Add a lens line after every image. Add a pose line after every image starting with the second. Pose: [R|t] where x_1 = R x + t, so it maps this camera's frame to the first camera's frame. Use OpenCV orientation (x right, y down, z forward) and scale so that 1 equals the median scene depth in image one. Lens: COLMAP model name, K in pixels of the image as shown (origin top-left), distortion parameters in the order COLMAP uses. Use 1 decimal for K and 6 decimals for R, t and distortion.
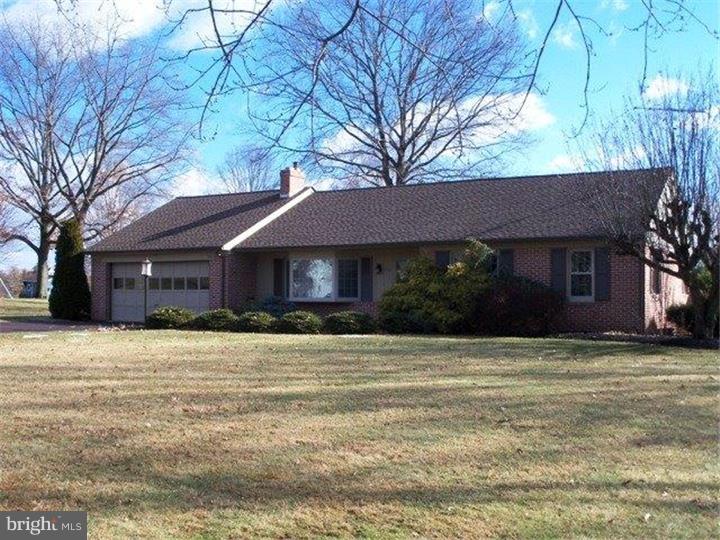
lens RADIAL K [[845.0, 0, 360.0], [0, 845.0, 298.4], [0, 0, 1]] dist [-0.249910, -0.003663]
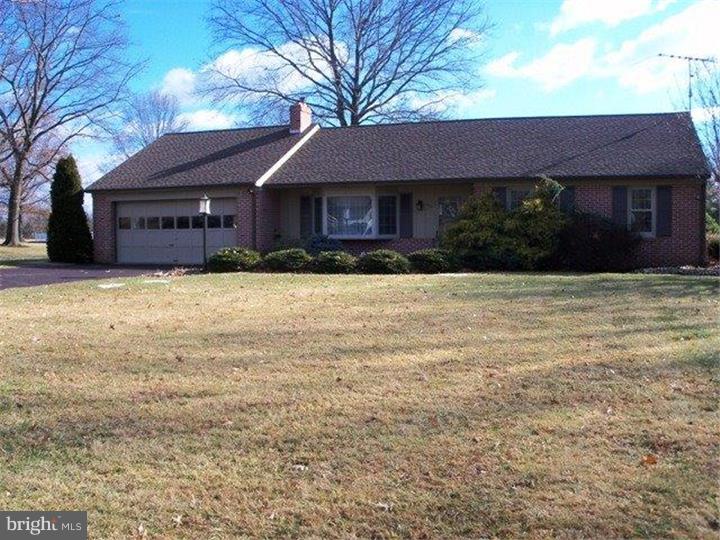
lens RADIAL K [[765.2, 0, 360.0], [0, 765.2, 270.0], [0, 0, 1]] dist [-0.312557, 0.306325]
pose [[0.980996, -0.020127, 0.192979, -0.210663], [0.011161, 0.998812, 0.047440, -0.002410], [-0.193705, -0.044385, 0.980055, 0.131773]]
